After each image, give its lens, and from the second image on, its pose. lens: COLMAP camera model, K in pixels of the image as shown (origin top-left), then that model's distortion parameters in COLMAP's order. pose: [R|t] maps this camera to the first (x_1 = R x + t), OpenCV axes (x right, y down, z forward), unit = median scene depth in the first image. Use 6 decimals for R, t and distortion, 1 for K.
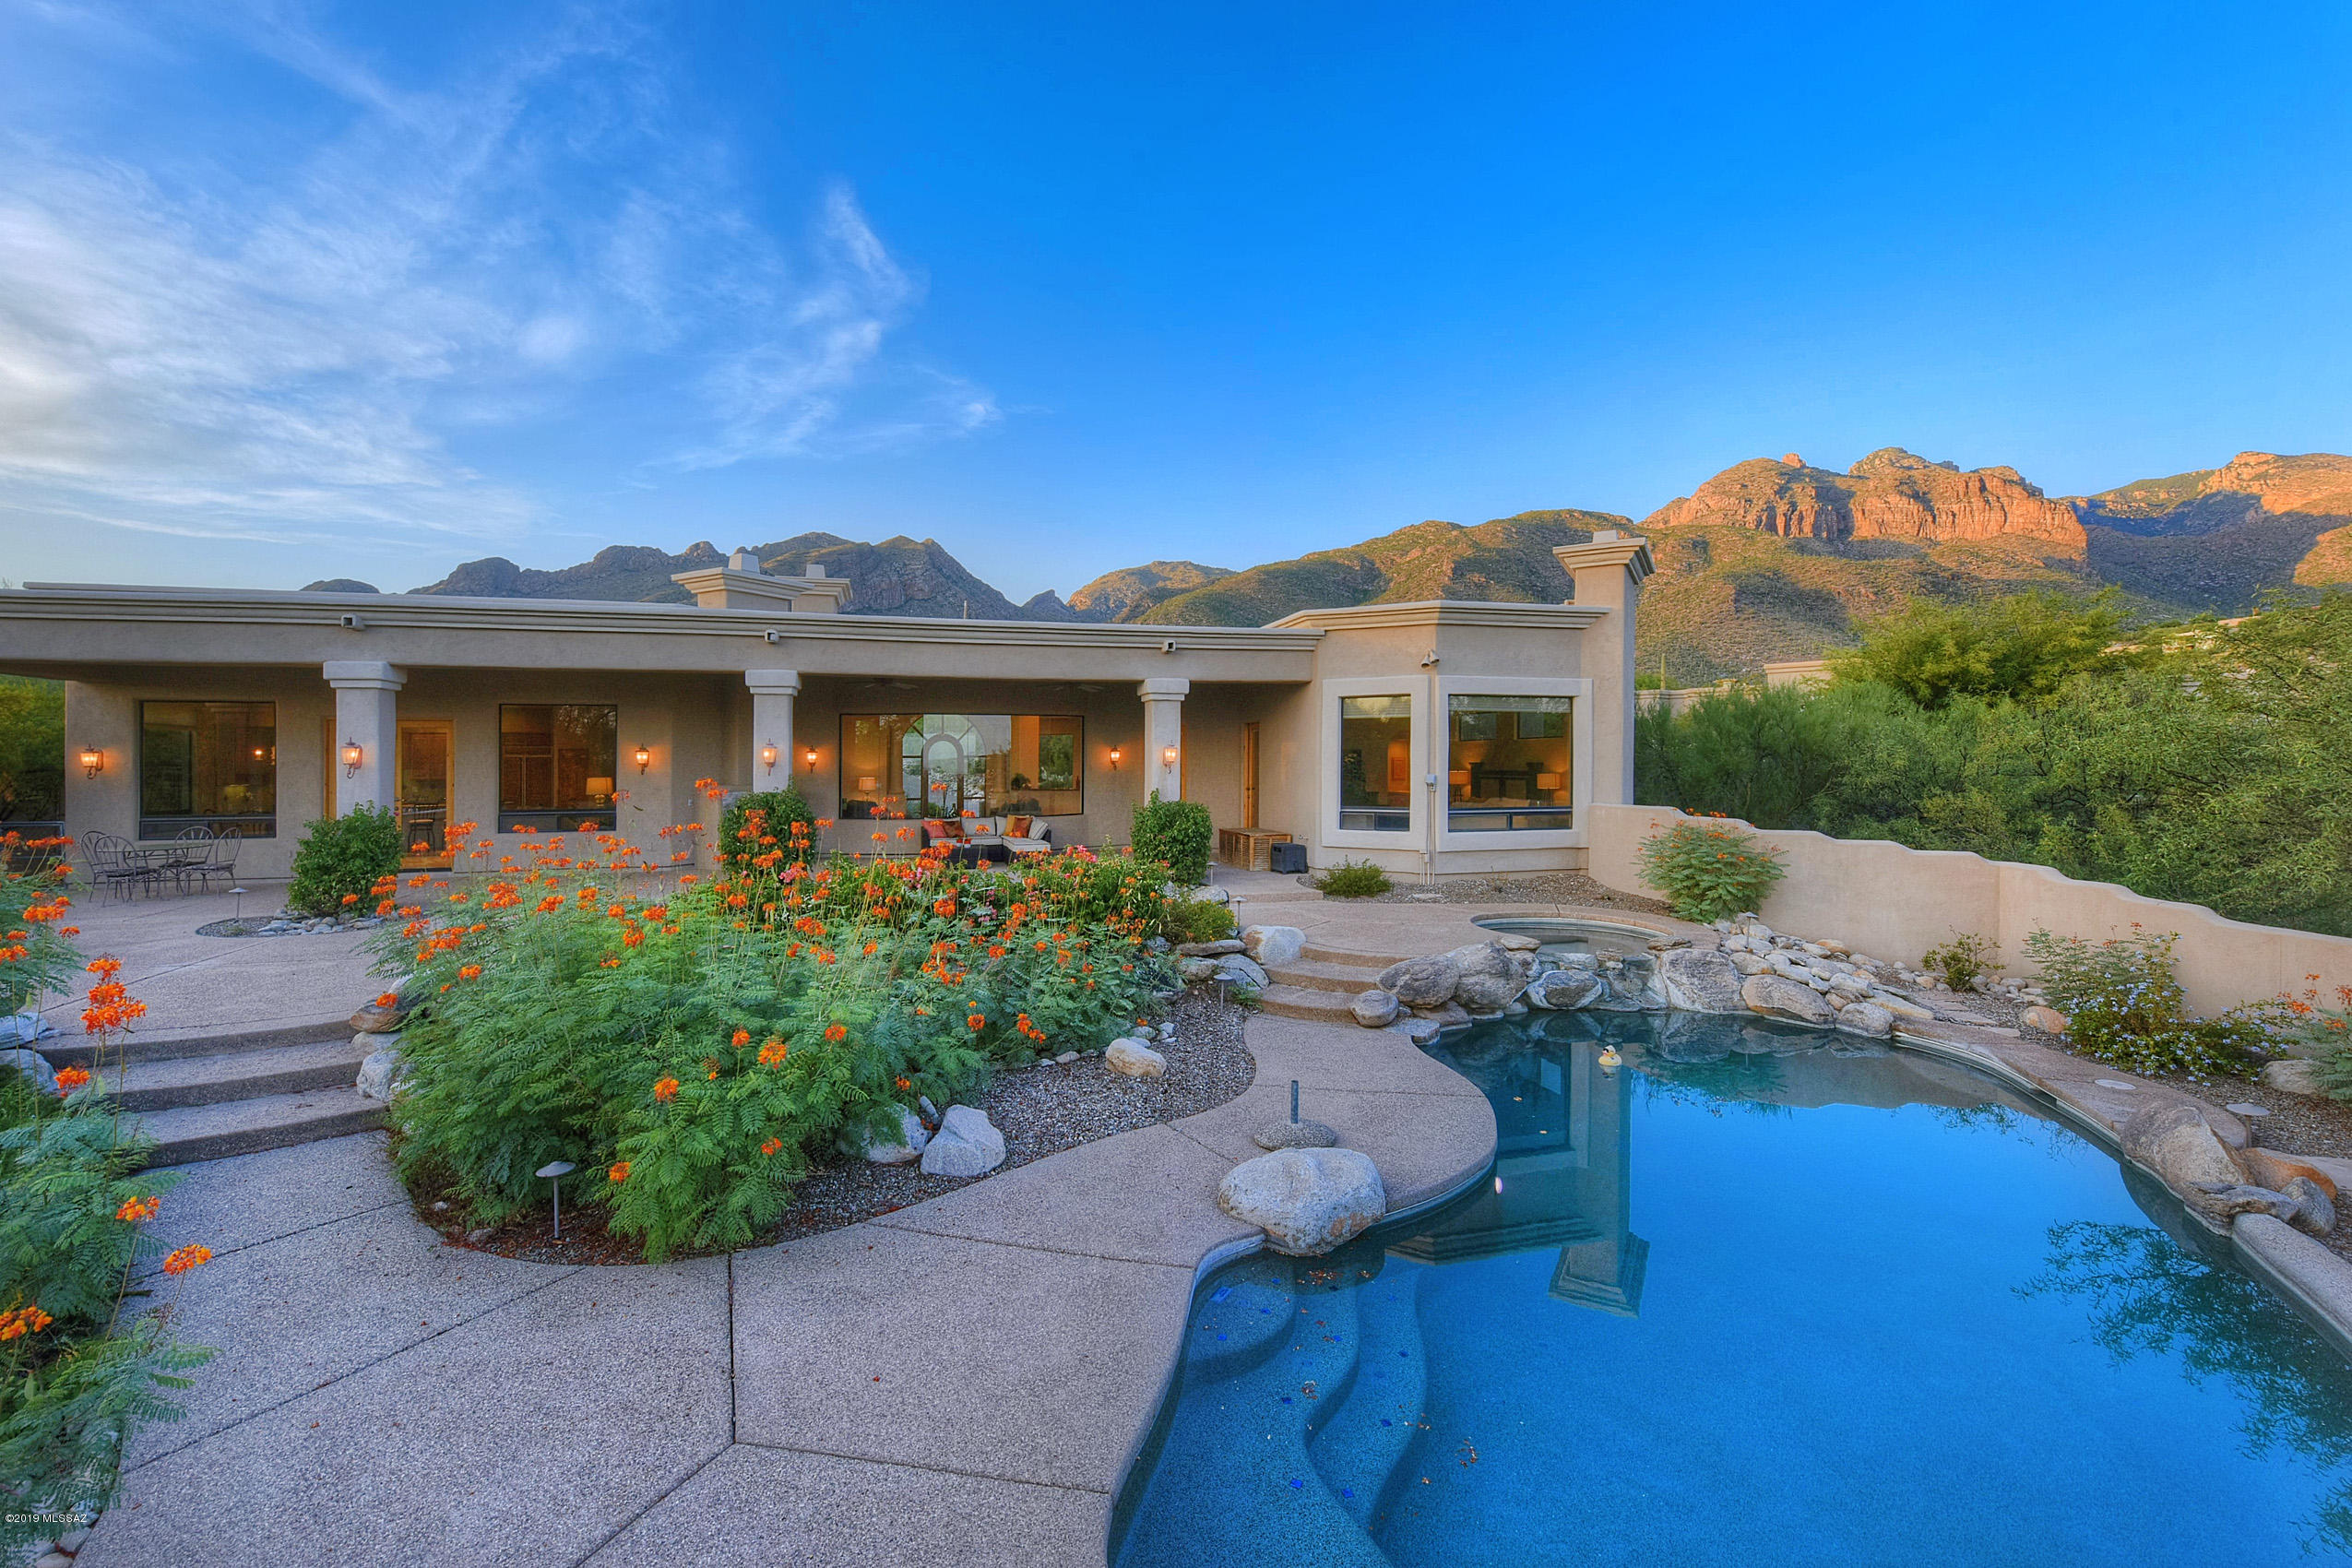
lens RADIAL K [[1034.8, 0, 1263.6], [0, 1034.8, 774.8], [0, 0, 1]] dist [-0.003620, -0.000844]
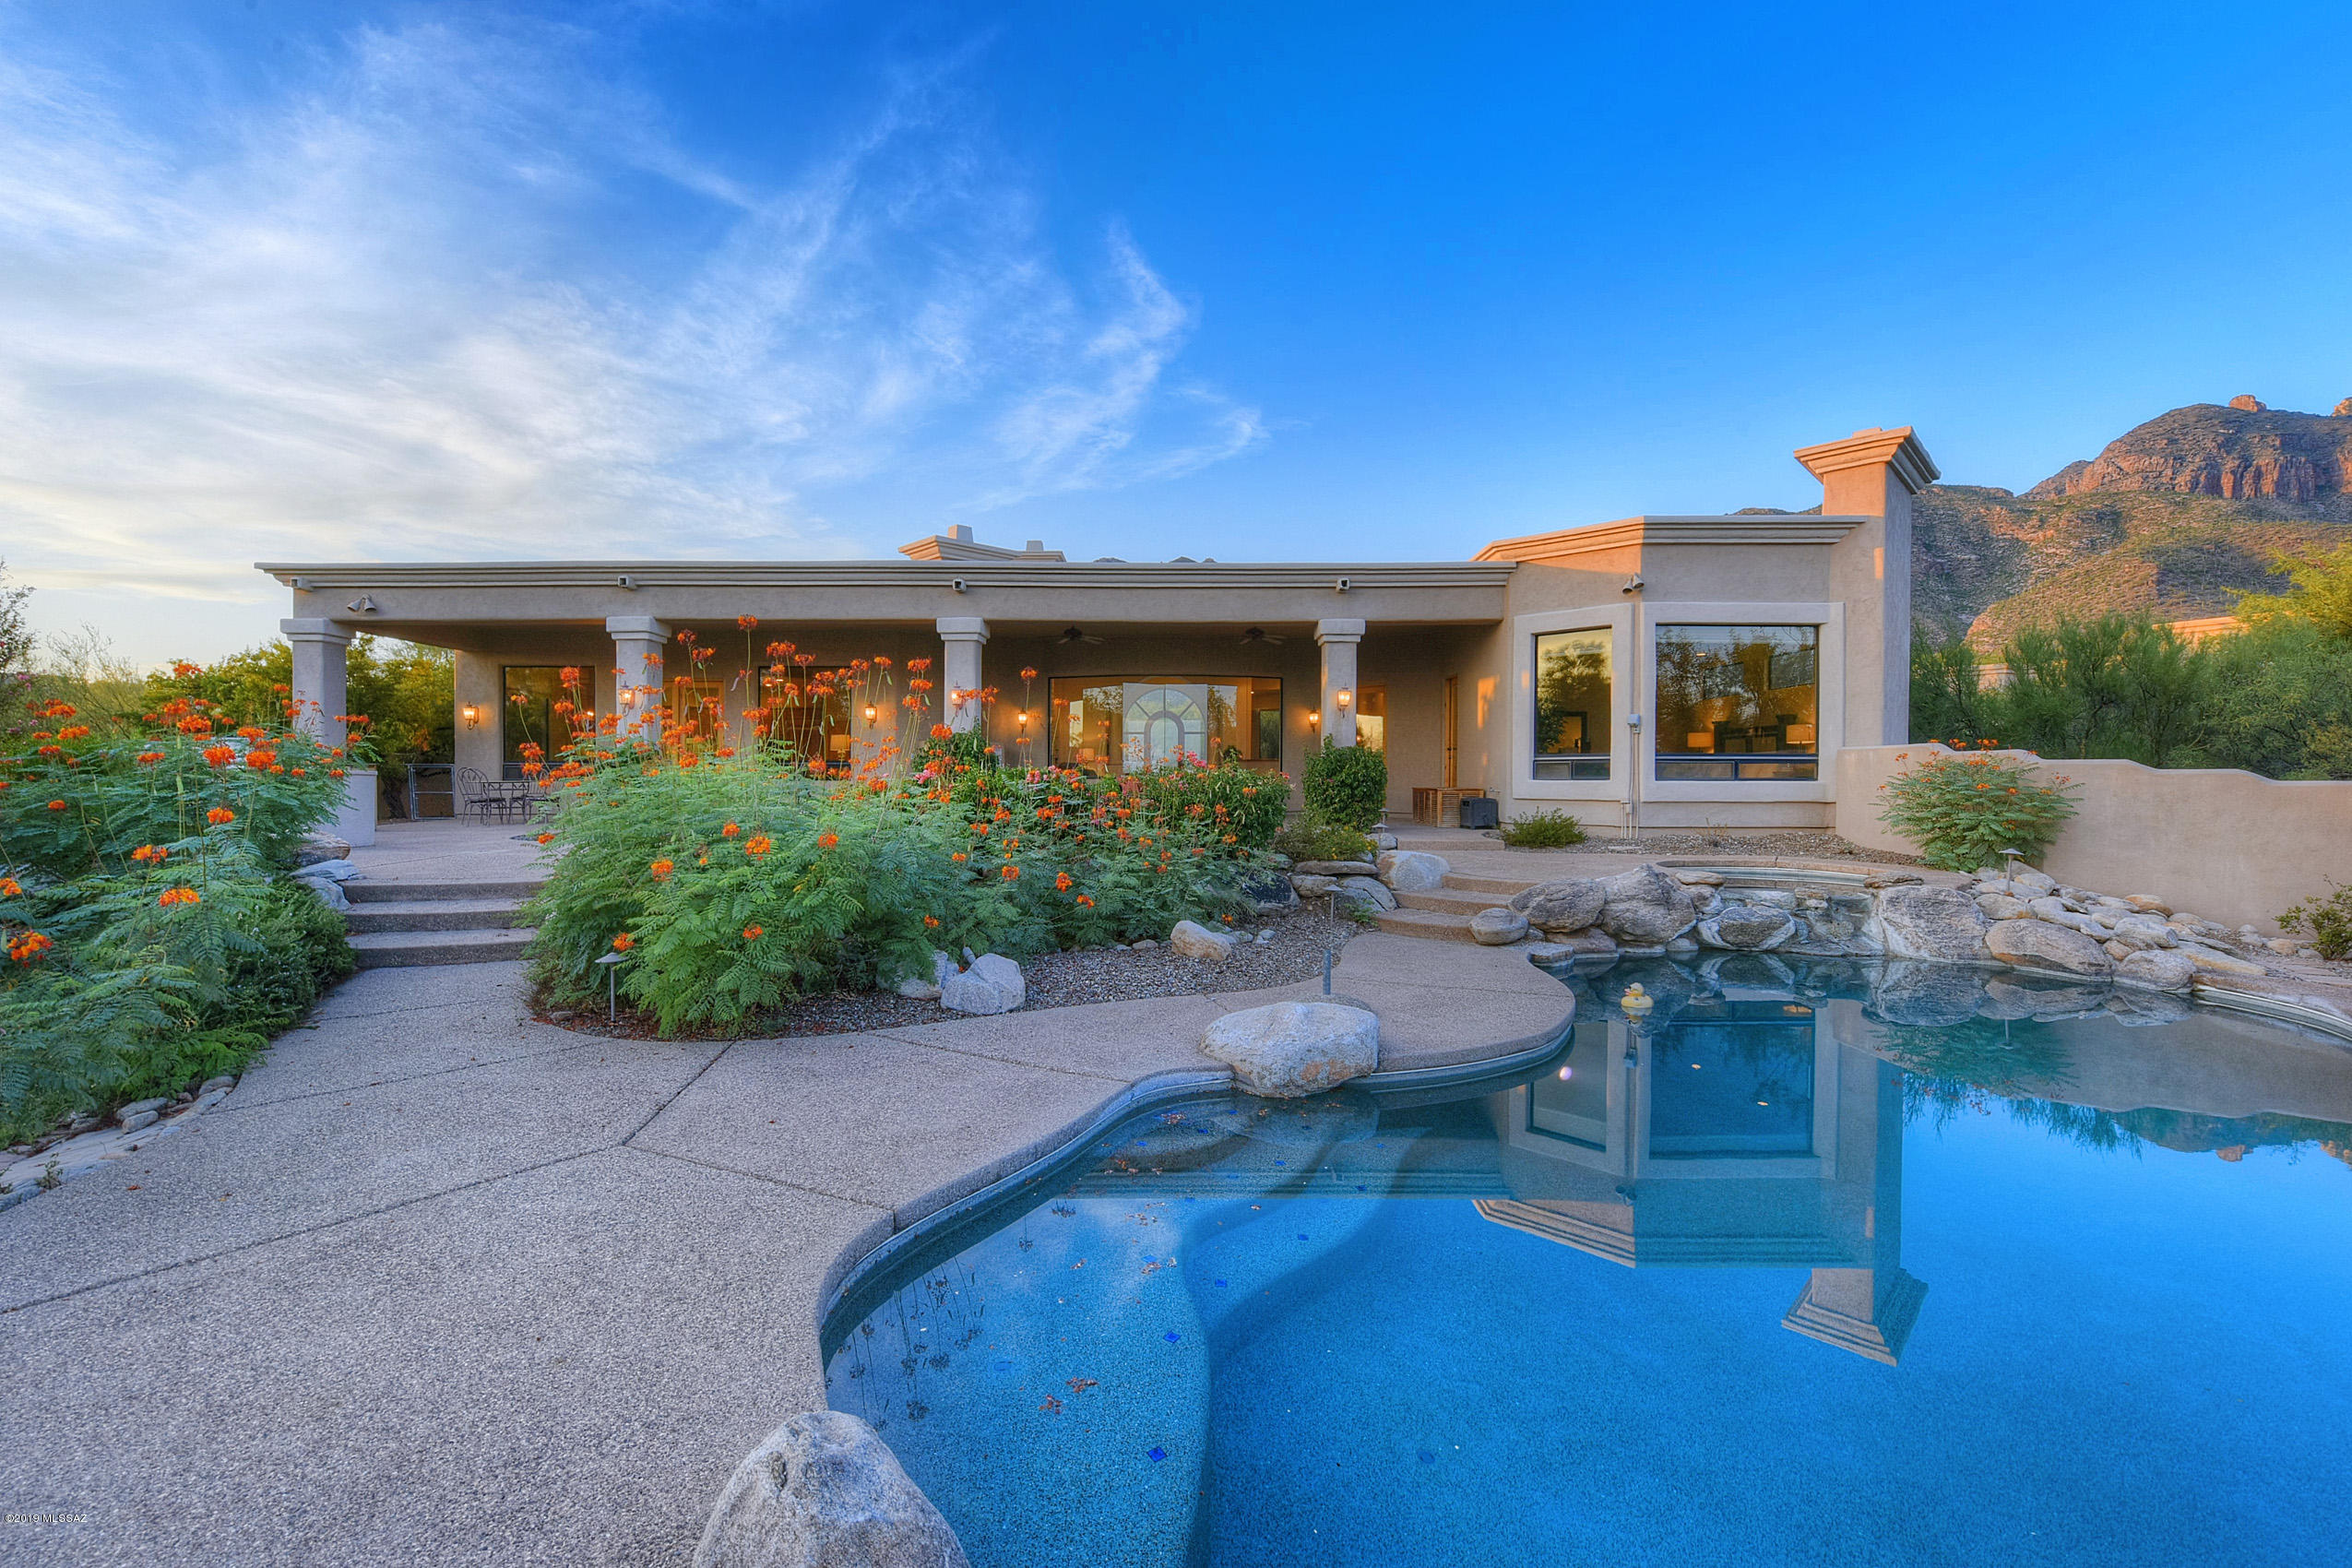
lens RADIAL K [[1058.8, 0, 1243.5], [0, 1058.8, 801.7], [0, 0, 1]] dist [-0.005908, -0.000509]
pose [[0.959809, 0.003513, -0.280631, 0.090513], [-0.001095, 0.999961, 0.008773, 0.064023], [0.280651, -0.008113, 0.959776, 0.031855]]
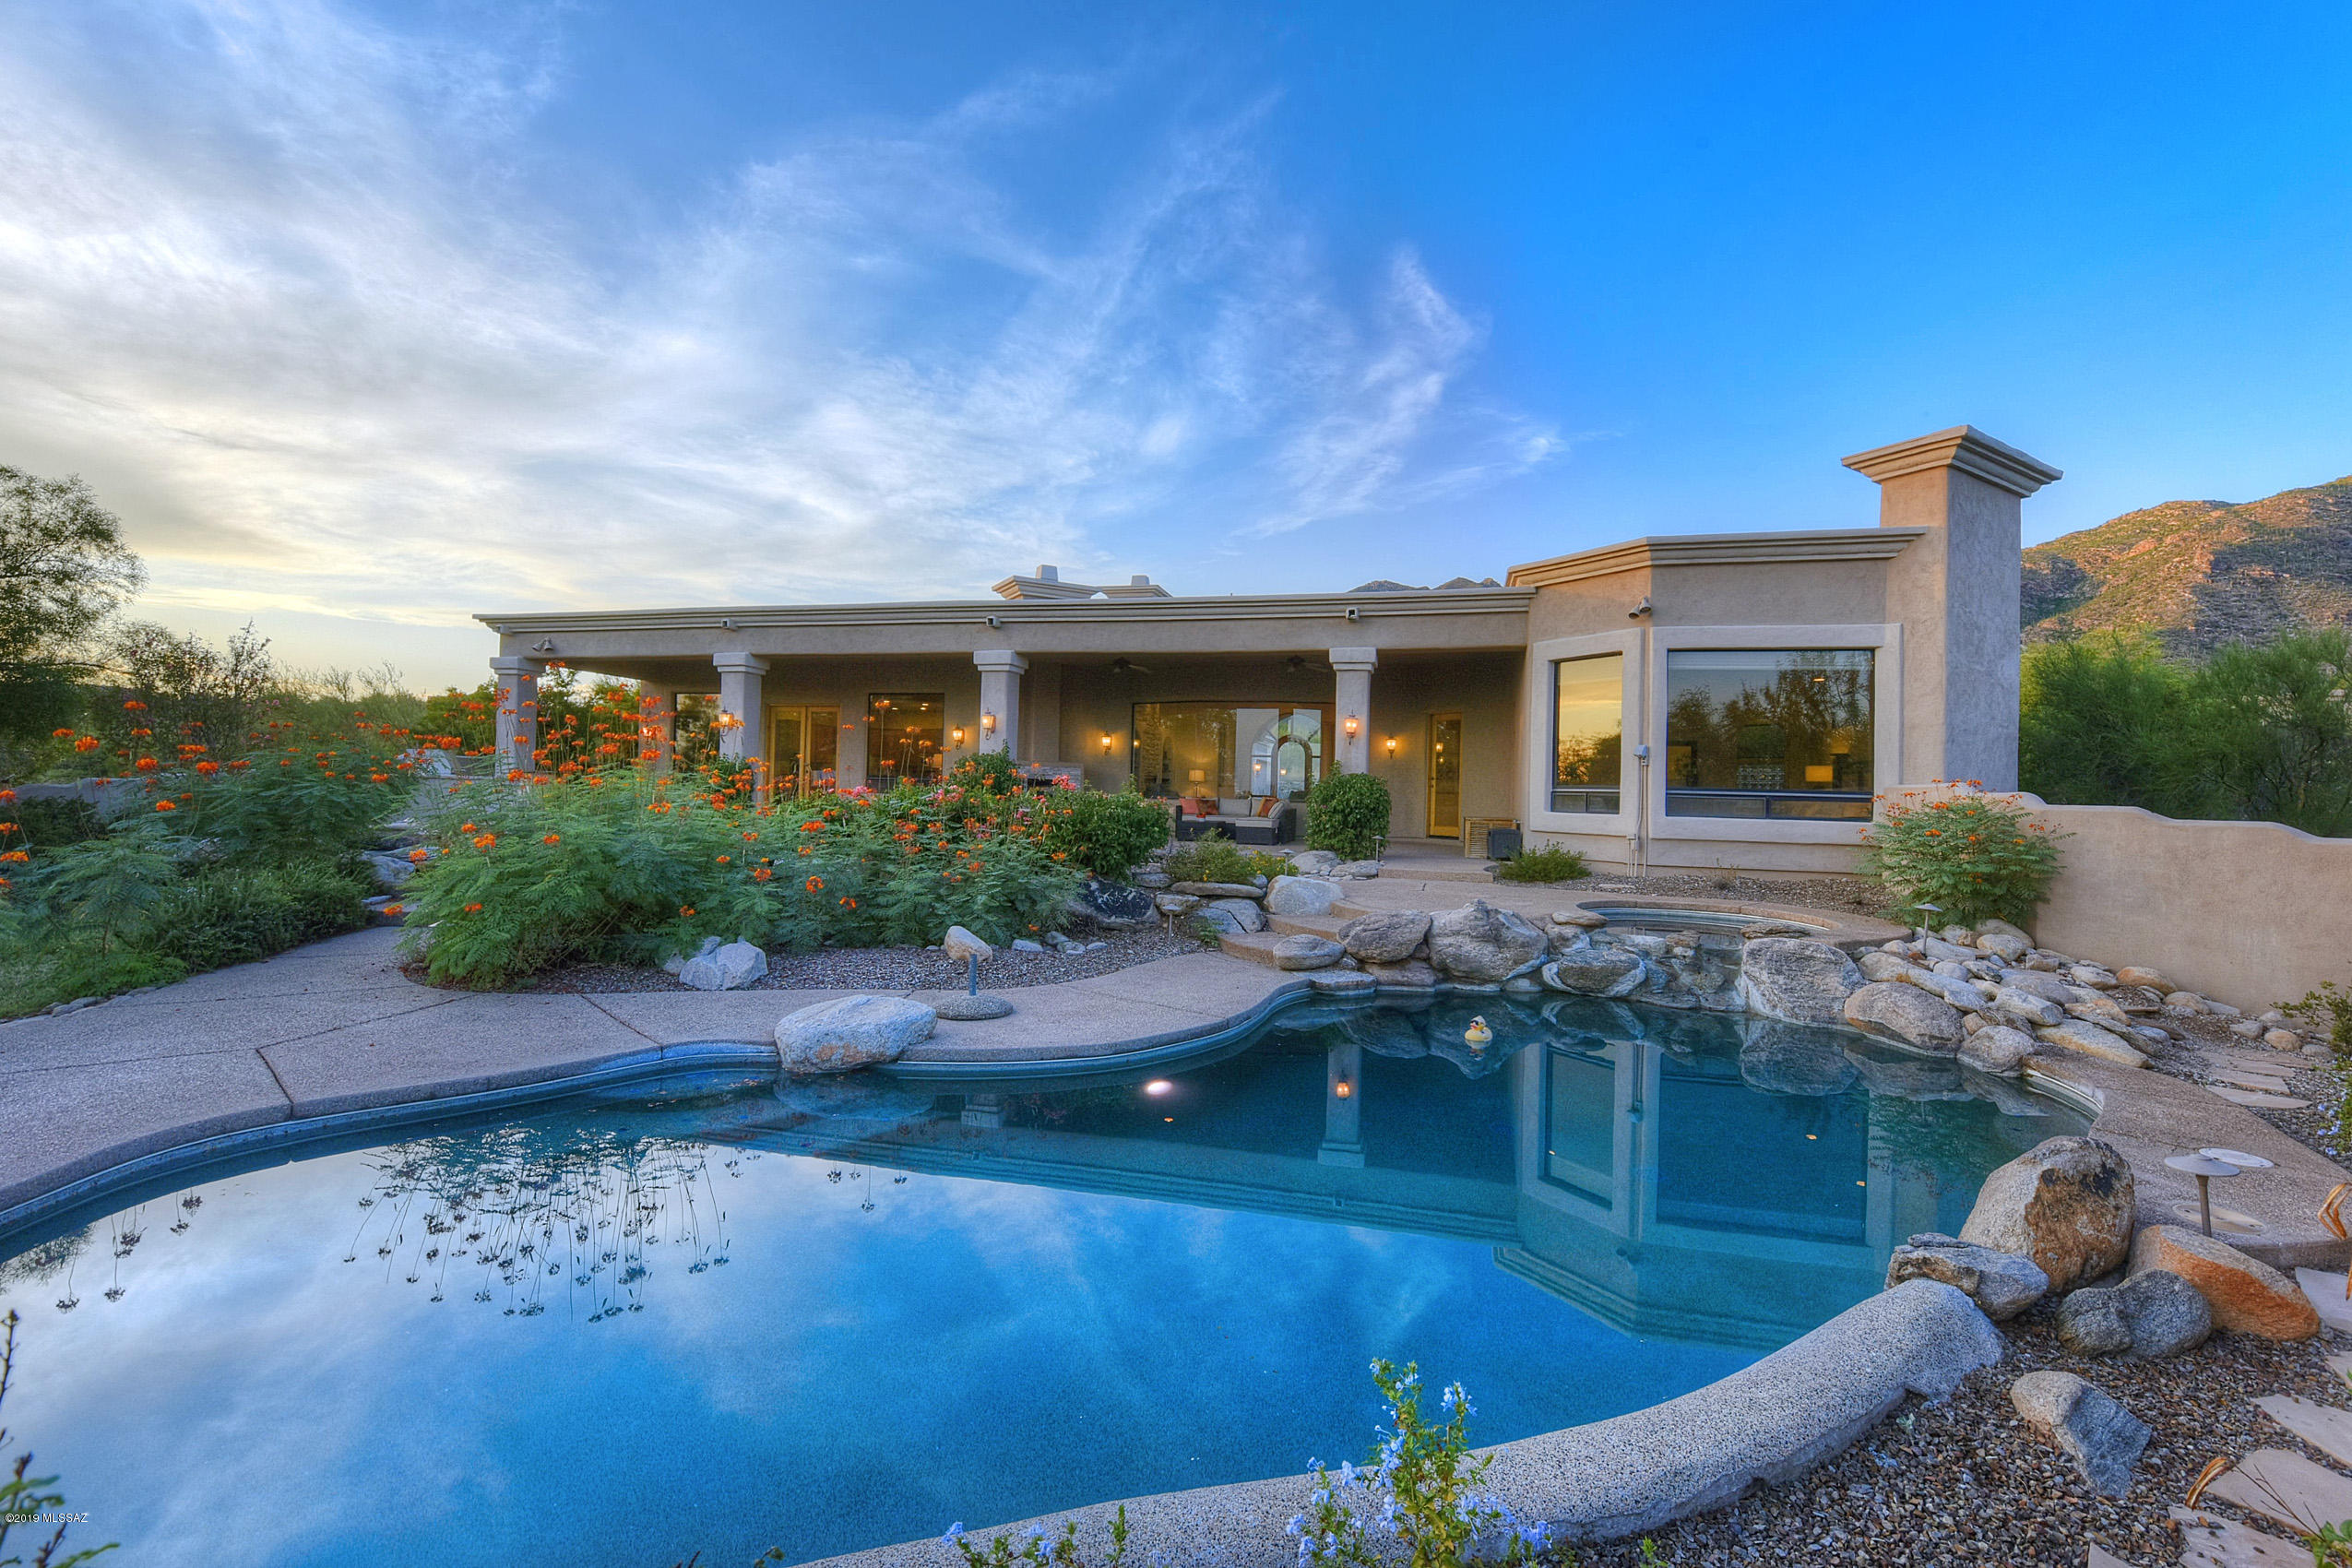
lens RADIAL K [[1061.1, 0, 1242.0], [0, 1061.1, 798.1], [0, 0, 1]] dist [-0.002556, -0.000141]
pose [[0.853729, 0.020310, -0.520321, 0.318772], [-0.030978, 0.999450, -0.011816, 0.059631], [0.519795, 0.026207, 0.853889, 0.094579]]
